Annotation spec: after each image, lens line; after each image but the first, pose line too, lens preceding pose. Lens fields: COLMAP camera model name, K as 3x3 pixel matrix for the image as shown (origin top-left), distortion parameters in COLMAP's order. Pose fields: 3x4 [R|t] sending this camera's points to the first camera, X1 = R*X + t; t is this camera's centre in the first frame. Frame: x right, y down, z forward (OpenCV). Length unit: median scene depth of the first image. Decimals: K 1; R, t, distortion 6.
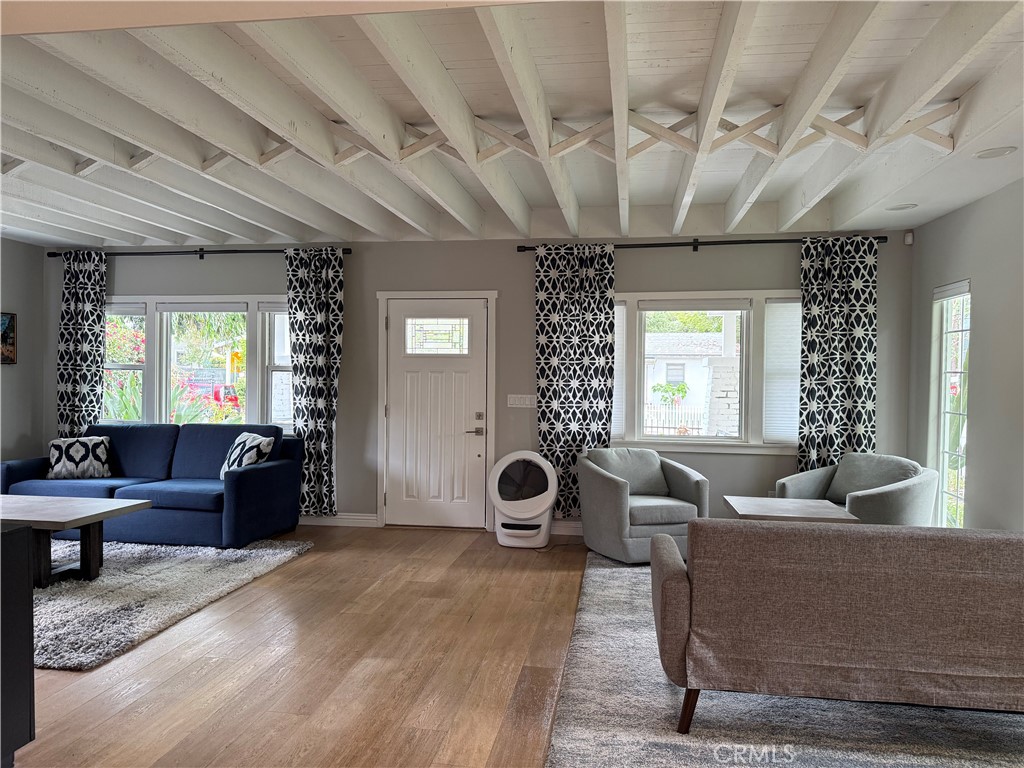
lens RADIAL K [[716.4, 0, 502.5], [0, 716.4, 388.7], [0, 0, 1]] dist [0.074224, -0.105607]
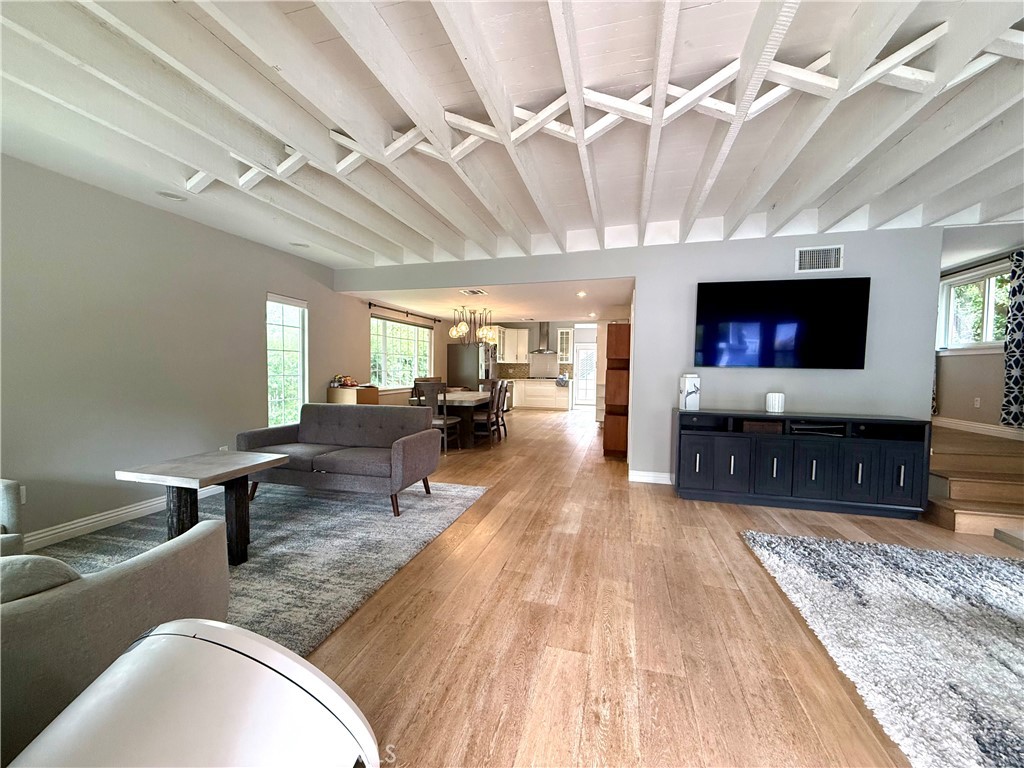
lens RADIAL K [[406.4, 0, 503.9], [0, 406.4, 385.8], [0, 0, 1]] dist [-0.000272, -0.000034]
pose [[-0.993622, -0.024474, 0.110070, -0.071695], [-0.017385, 0.997740, 0.064910, 0.002717], [-0.111410, 0.062582, -0.991802, 1.077992]]
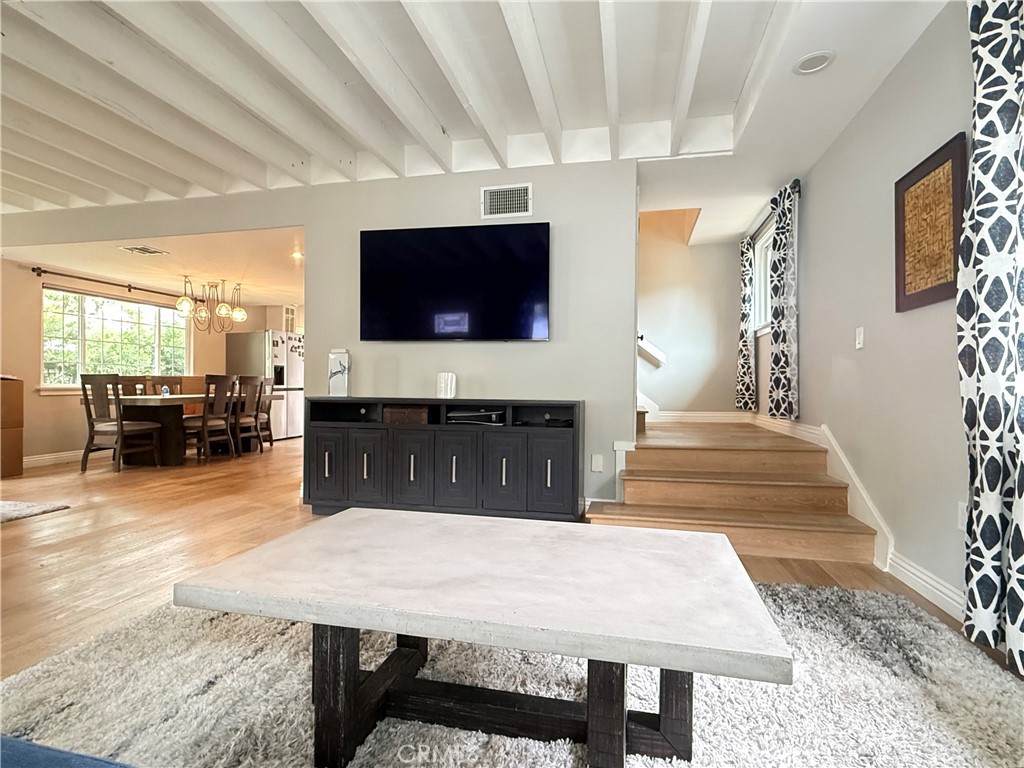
lens RADIAL K [[539.2, 0, 512.0], [0, 539.2, 384.0], [0, 0, 1]] dist [-0.000081, -0.000331]
pose [[-0.998669, -0.015221, 0.049282, -0.543269], [-0.014371, 0.999743, 0.017539, 0.049727], [-0.049536, 0.016807, -0.998631, 1.038181]]
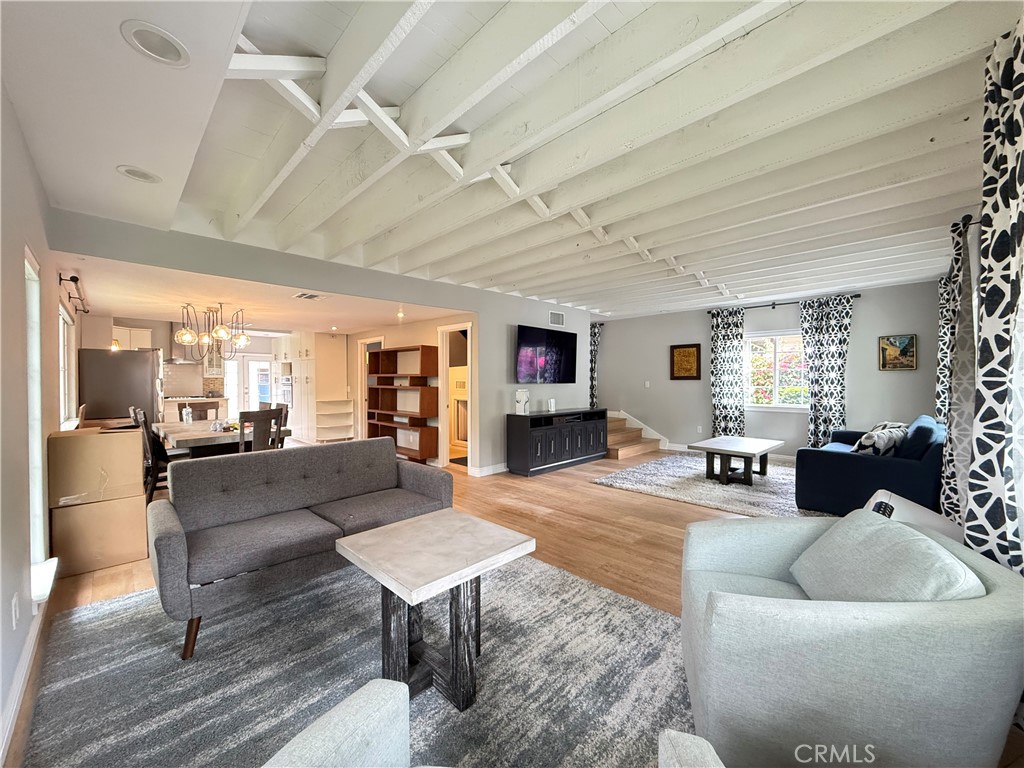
lens RADIAL K [[408.9, 0, 512.0], [0, 408.9, 384.0], [0, 0, 1]] dist [0.000522, 0.000015]
pose [[-0.582949, 0.001177, -0.812508, 0.482200], [-0.016762, 0.999769, 0.013475, -0.001874], [0.812336, 0.021475, -0.582795, 0.915597]]
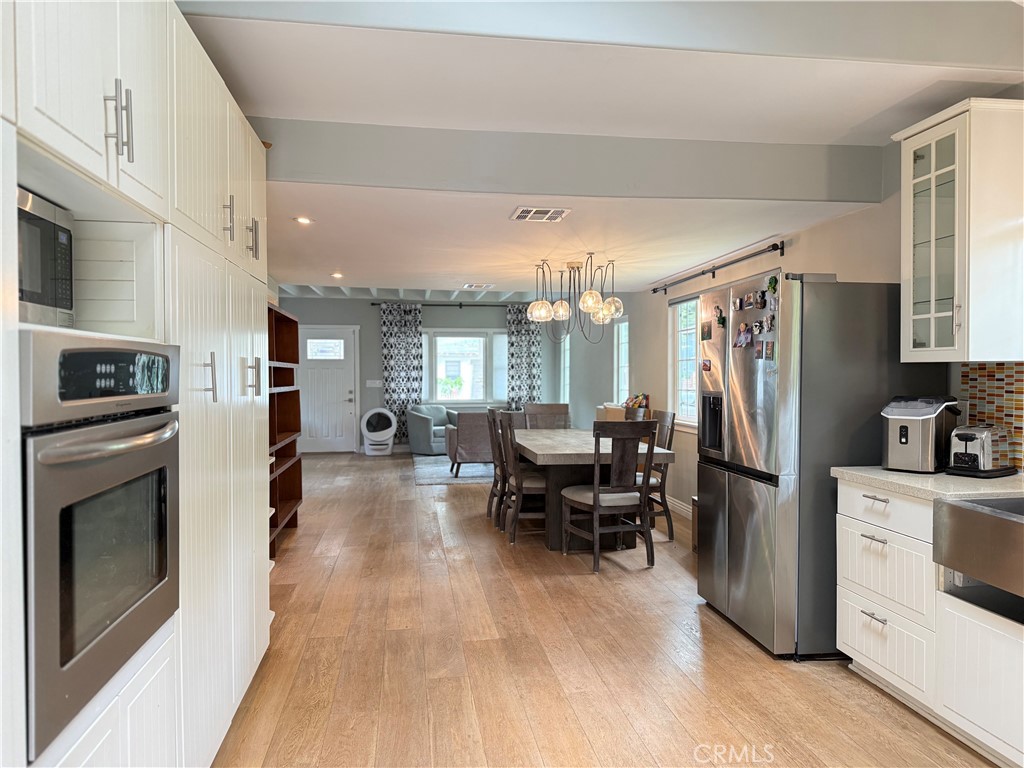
lens RADIAL K [[716.4, 0, 502.5], [0, 716.4, 388.7], [0, 0, 1]] dist [0.074224, -0.105607]
pose [[0.953872, -0.017877, 0.299681, -0.231320], [0.016403, 0.999838, 0.007434, 0.023048], [-0.299765, -0.002175, 0.954011, -0.967577]]
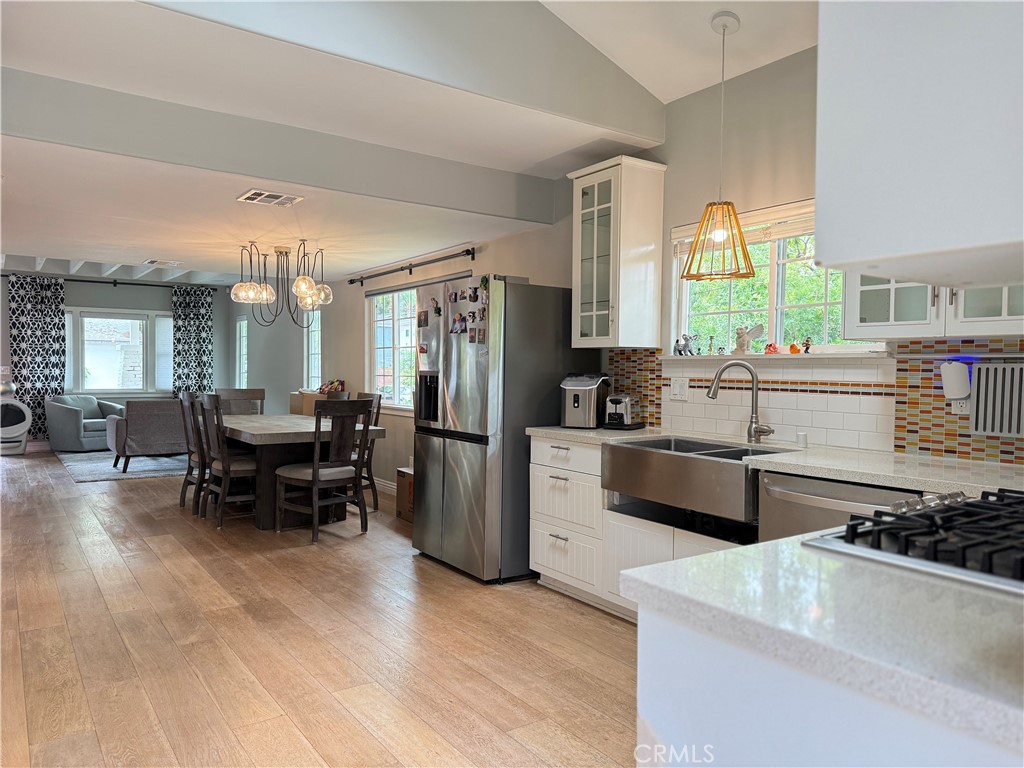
lens RADIAL K [[726.6, 0, 507.5], [0, 726.6, 389.3], [0, 0, 1]] dist [0.115167, -0.181314]
pose [[0.711207, -0.019661, 0.702707, -0.338517], [0.008118, 0.999772, 0.019757, 0.038638], [-0.702935, -0.008347, 0.711205, -1.008674]]
